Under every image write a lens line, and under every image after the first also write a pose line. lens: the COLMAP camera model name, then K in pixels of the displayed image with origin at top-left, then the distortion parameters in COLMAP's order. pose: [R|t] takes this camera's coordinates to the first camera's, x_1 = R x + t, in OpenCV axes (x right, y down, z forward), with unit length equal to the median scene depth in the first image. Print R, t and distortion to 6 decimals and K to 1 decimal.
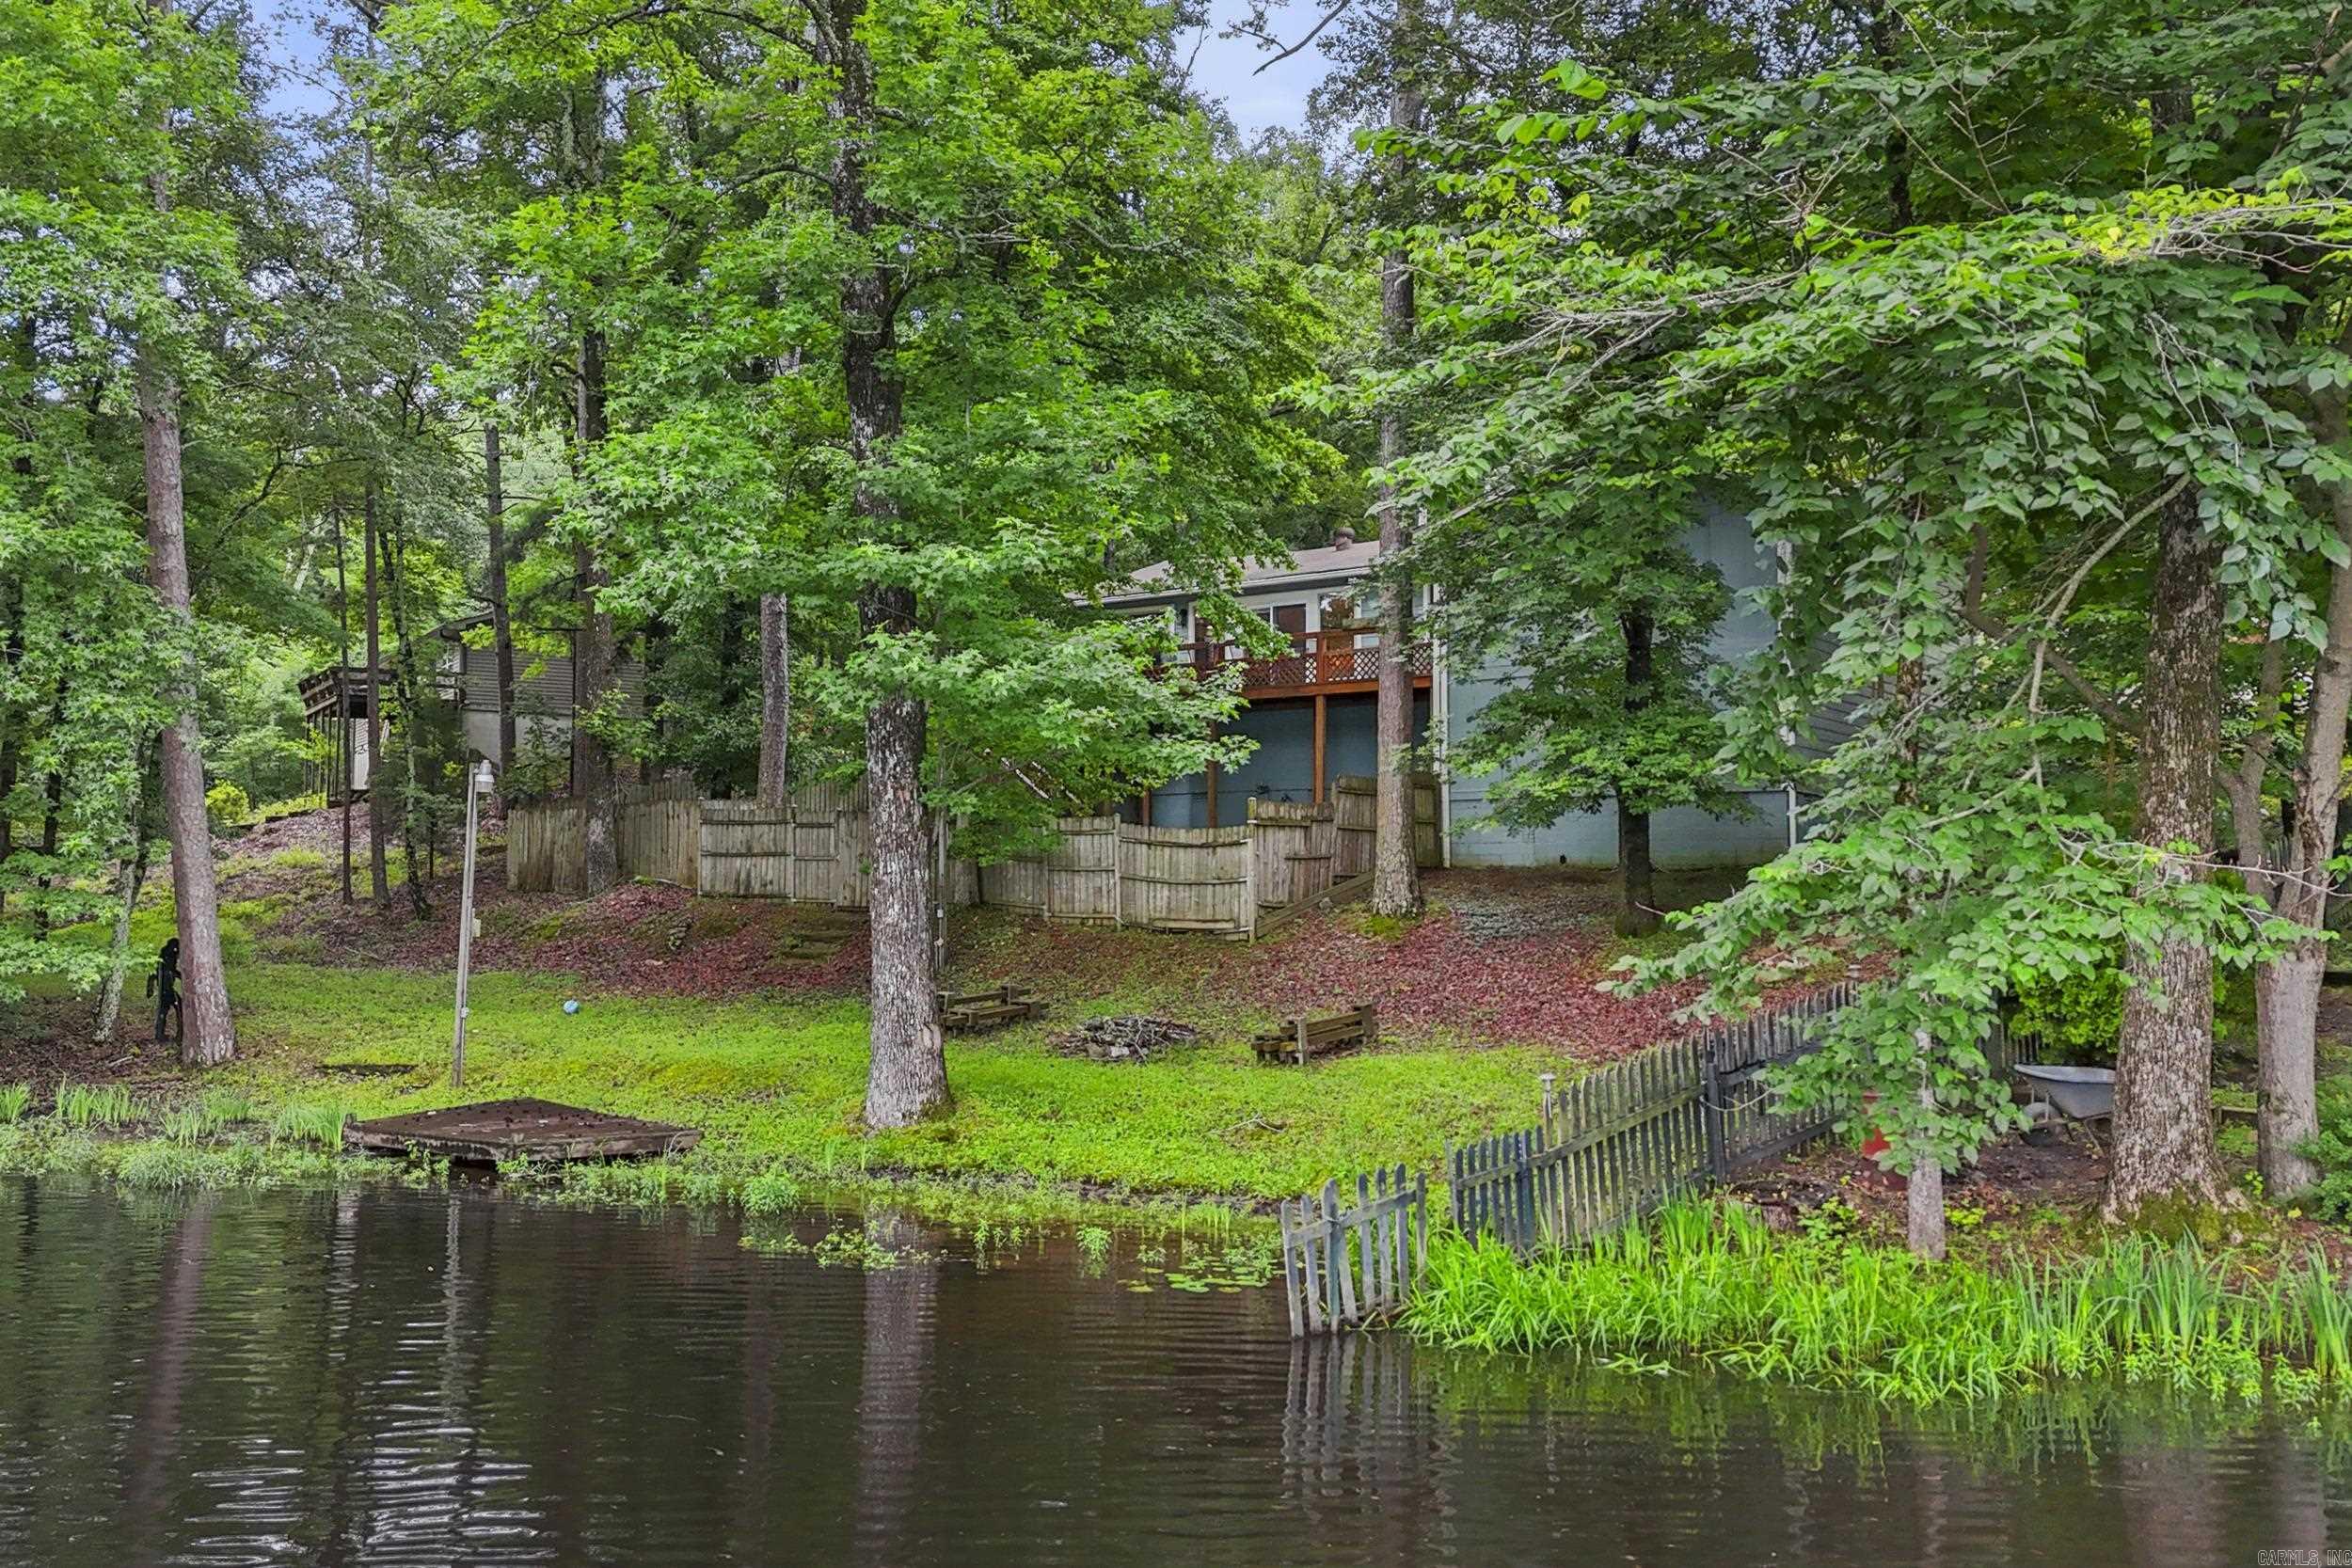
lens RADIAL K [[1750.9, 0, 1150.9], [0, 1750.9, 760.3], [0, 0, 1]] dist [0.062431, -0.003342]
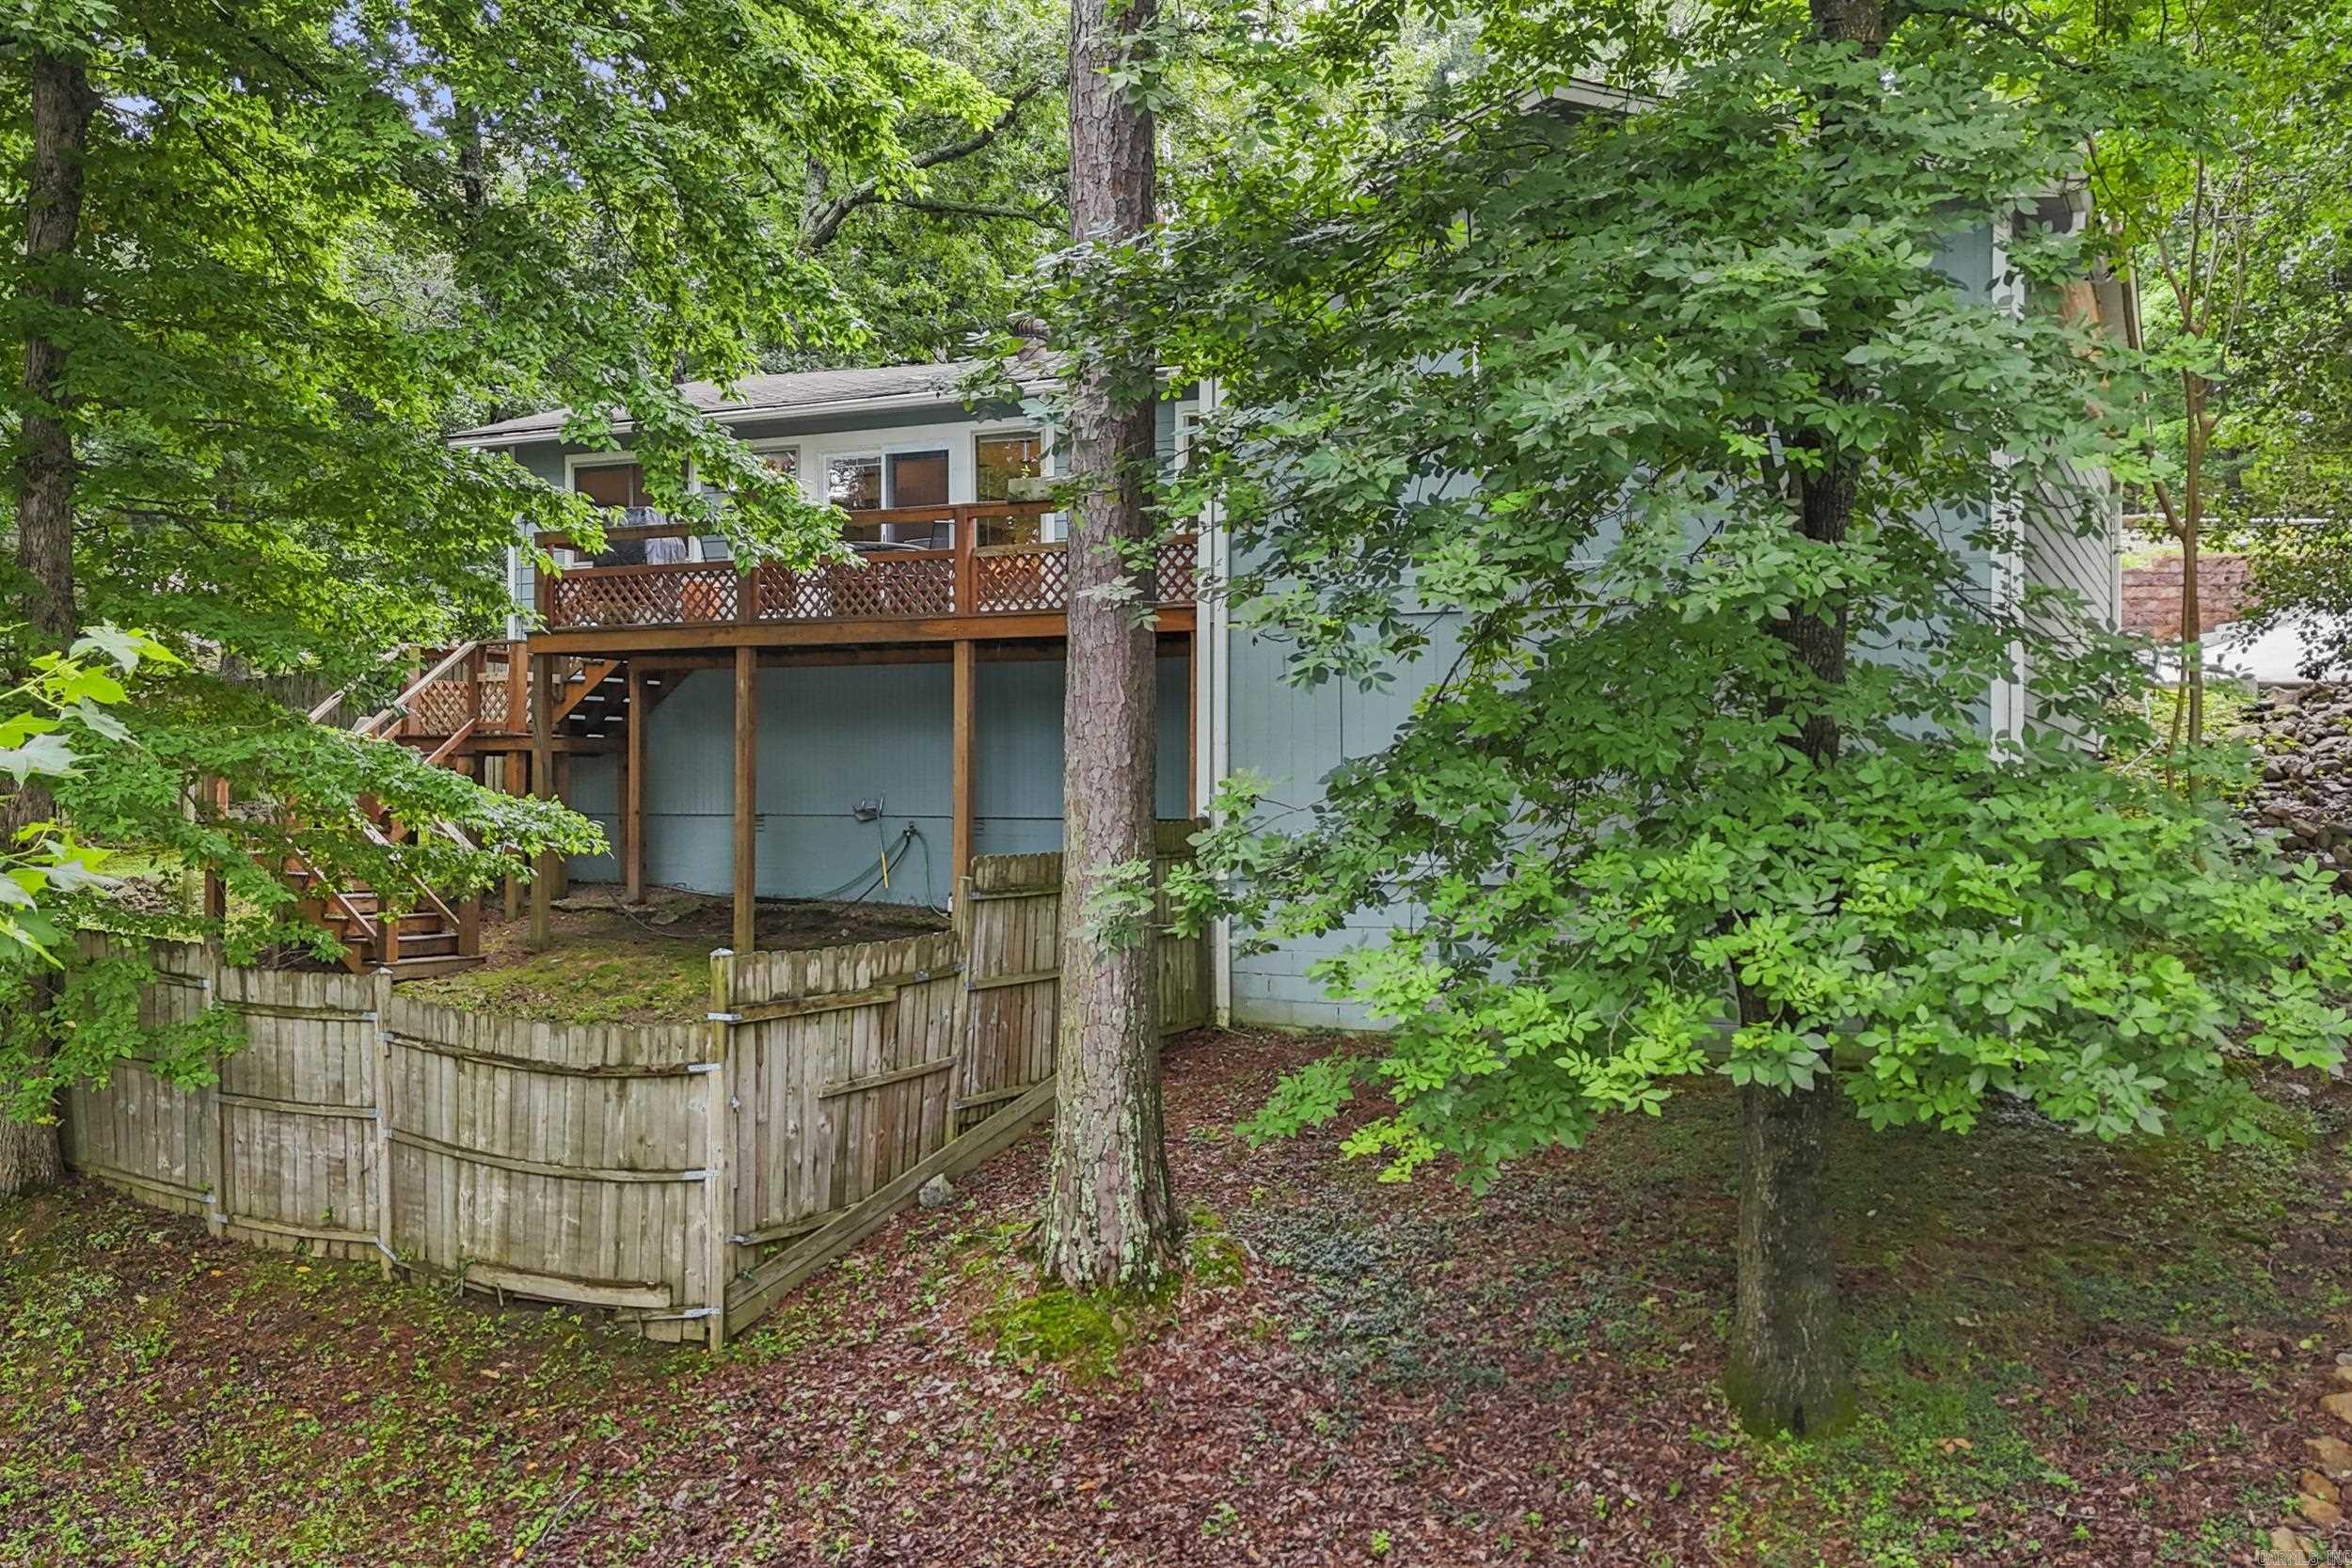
lens RADIAL K [[1750.9, 0, 1193.3], [0, 1750.9, 773.5], [0, 0, 1]] dist [0.062431, -0.003342]
pose [[0.984721, -0.007983, 0.173959, 0.090254], [-0.004721, 0.997358, 0.072492, -0.042096], [-0.174078, -0.072206, 0.982081, 0.614672]]
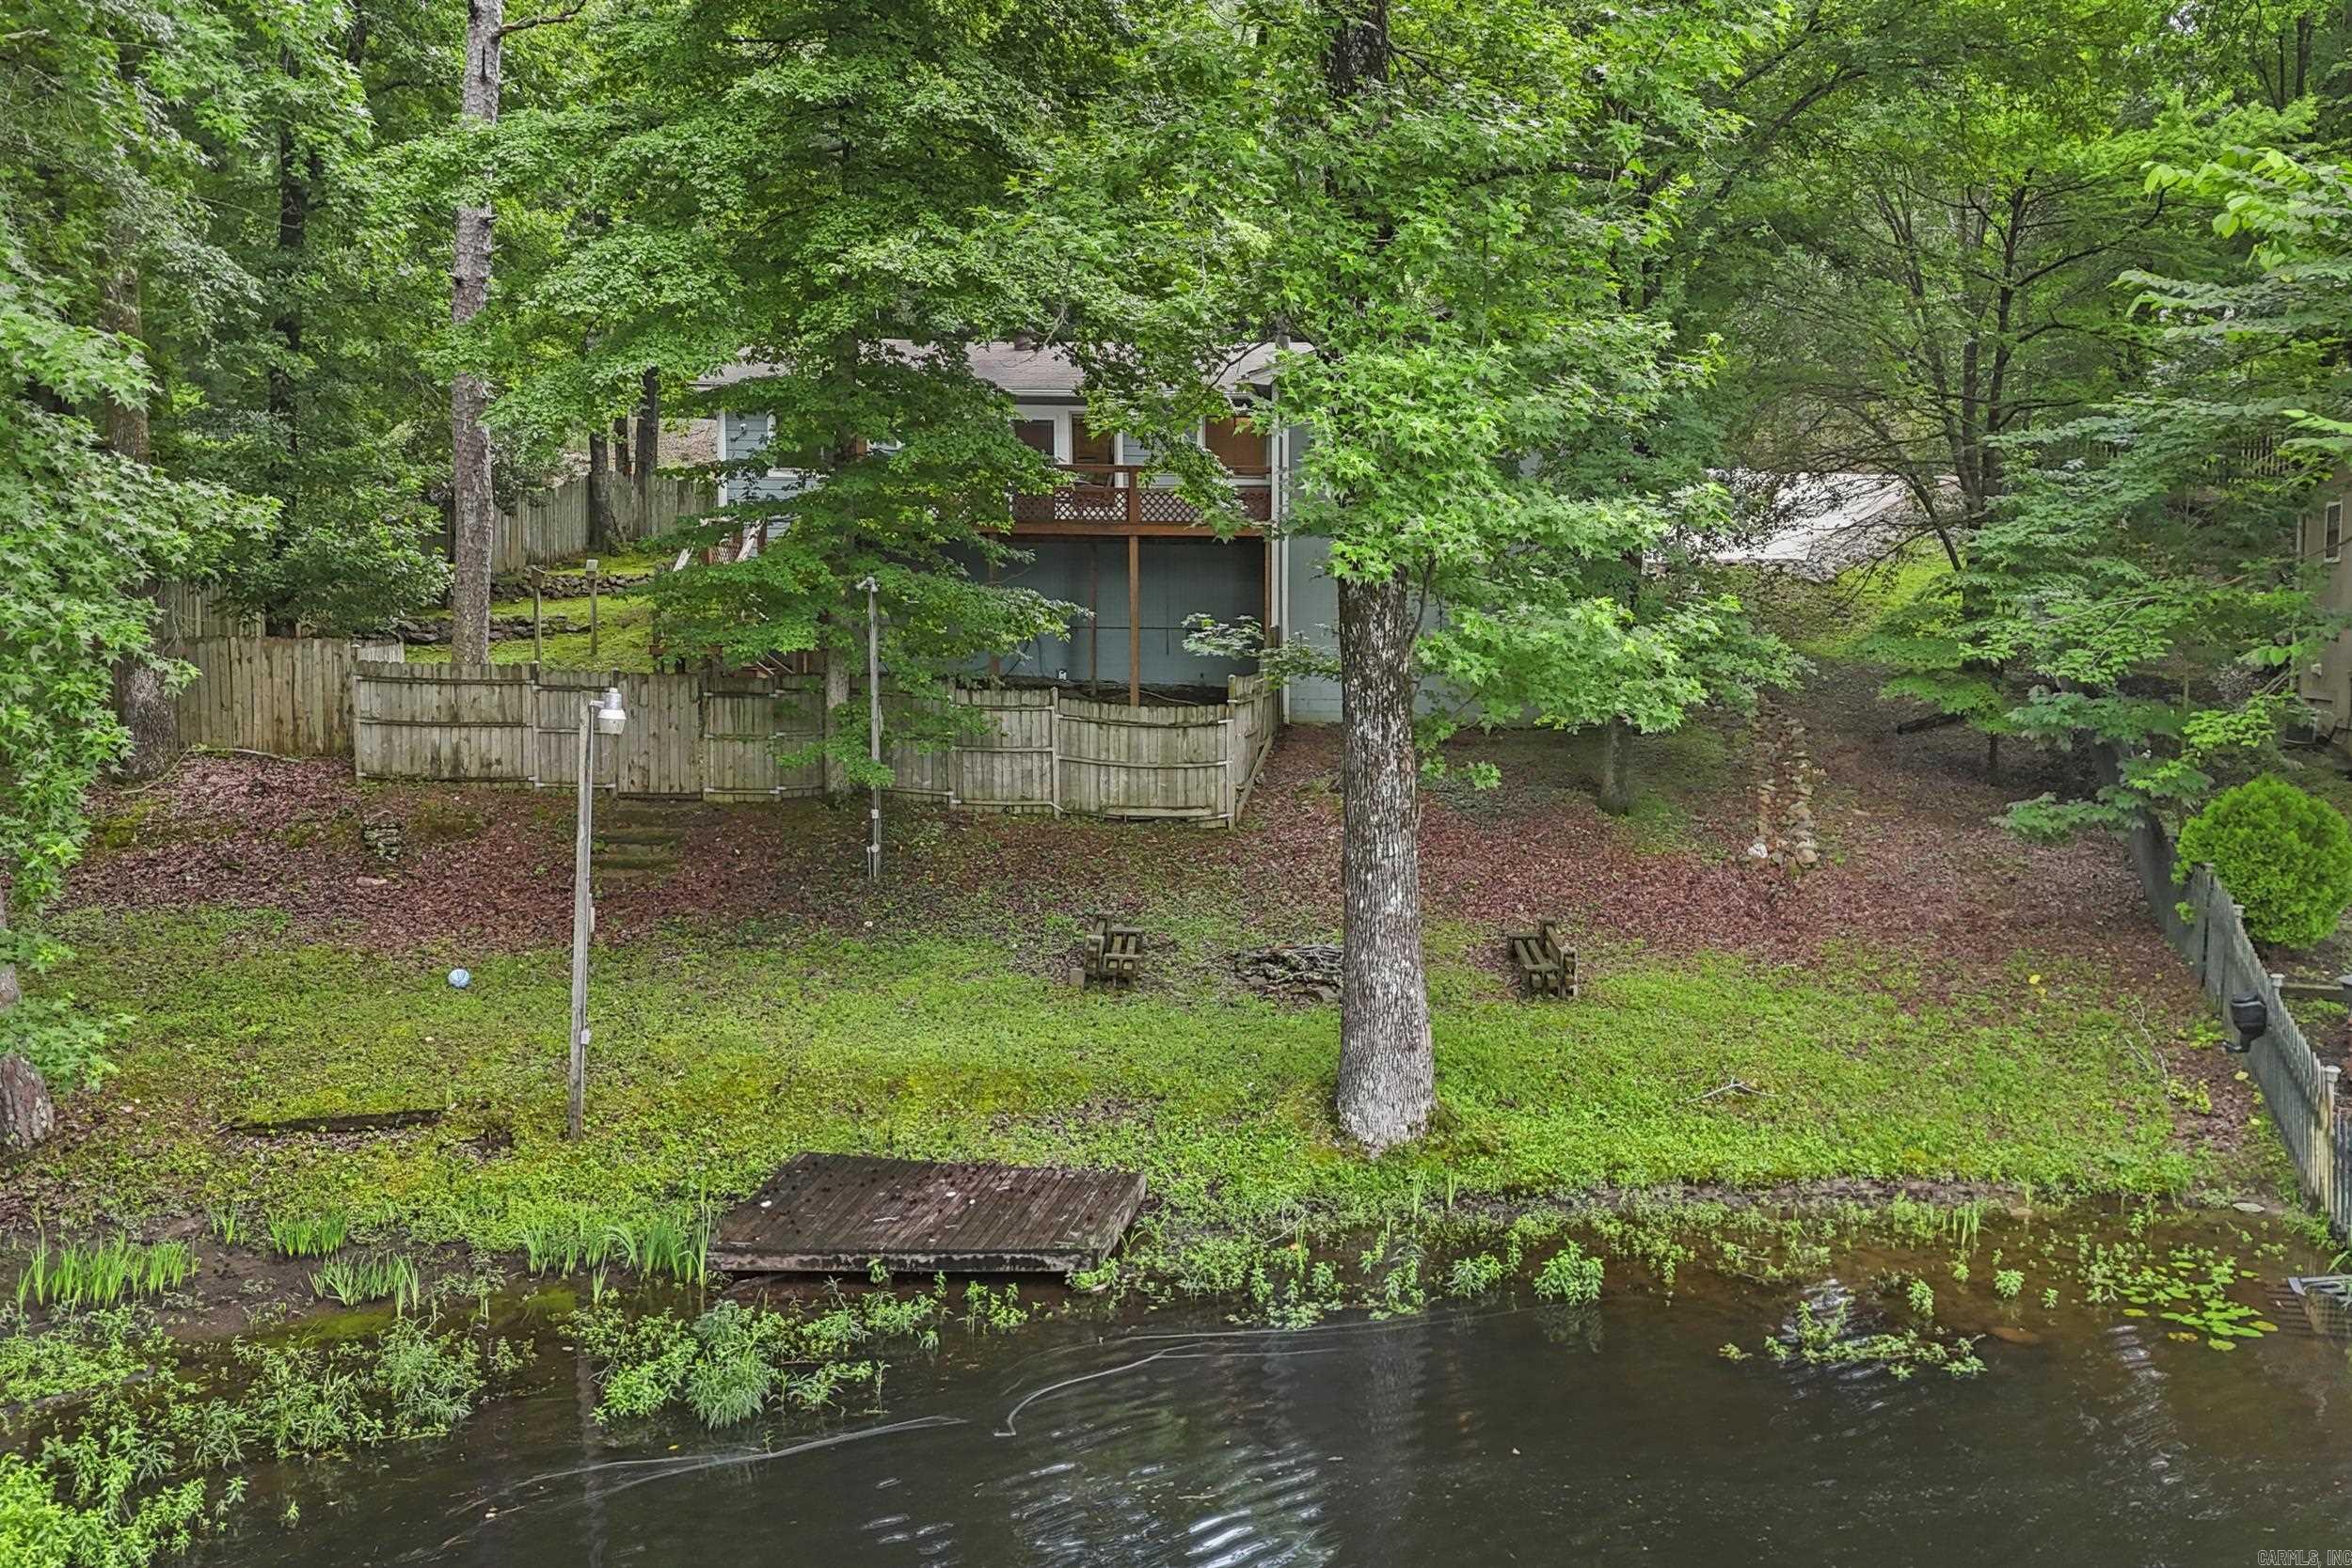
lens RADIAL K [[1750.9, 0, 1178.4], [0, 1750.9, 792.8], [0, 0, 1]] dist [0.062431, -0.003342]
pose [[0.835639, -0.057314, 0.546281, -0.469101], [-0.042181, 0.984908, 0.167858, -0.070863], [-0.547658, -0.163312, 0.820610, 0.239289]]
